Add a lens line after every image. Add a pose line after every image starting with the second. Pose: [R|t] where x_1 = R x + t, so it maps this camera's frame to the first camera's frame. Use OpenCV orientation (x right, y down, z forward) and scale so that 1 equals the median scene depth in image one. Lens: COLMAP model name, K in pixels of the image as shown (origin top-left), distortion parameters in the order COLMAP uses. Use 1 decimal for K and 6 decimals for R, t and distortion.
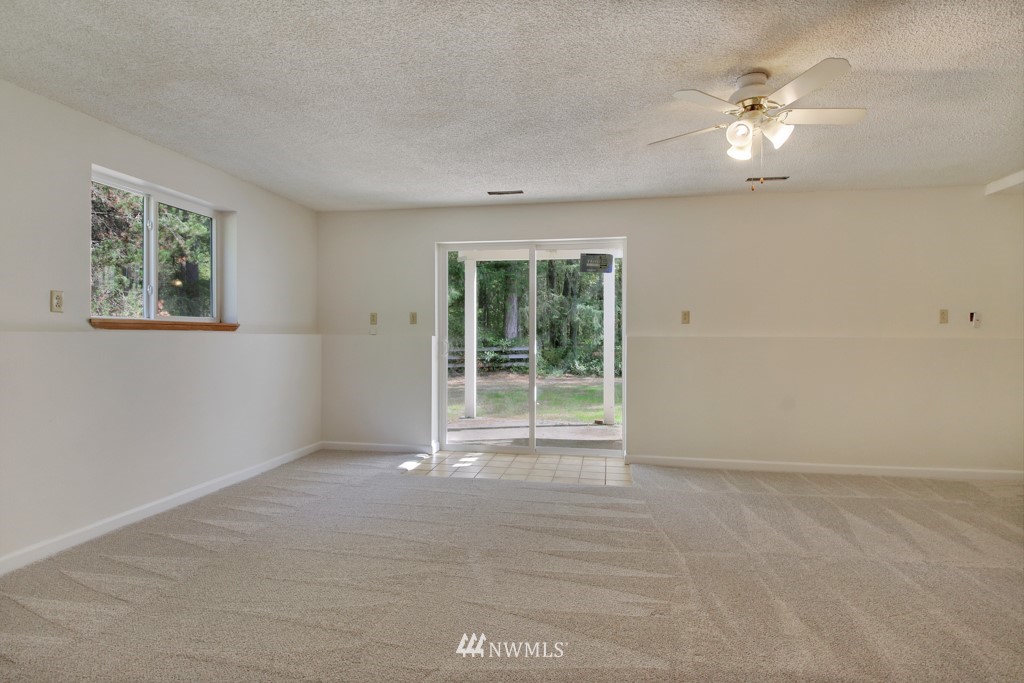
lens RADIAL K [[525.9, 0, 509.4], [0, 525.9, 340.9], [0, 0, 1]] dist [0.013359, -0.022464]
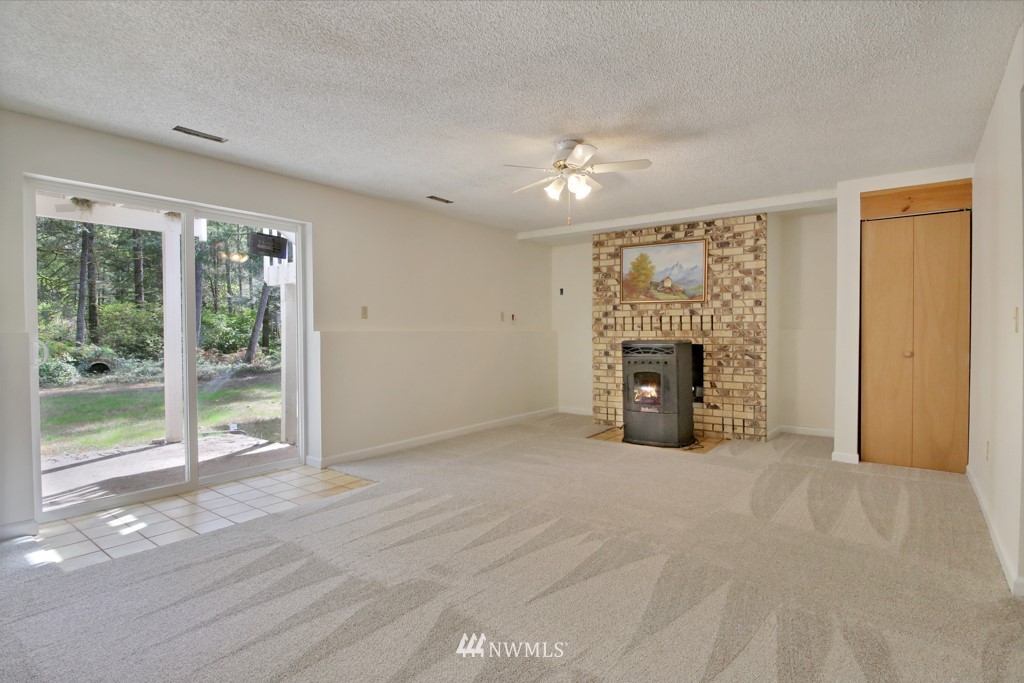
lens RADIAL K [[525.9, 0, 512.9], [0, 525.9, 340.4], [0, 0, 1]] dist [0.013359, -0.022464]
pose [[0.442164, -0.020972, 0.896689, -0.613873], [0.013734, 0.999768, 0.016610, -0.004178], [-0.896829, 0.004971, 0.442349, 0.378048]]
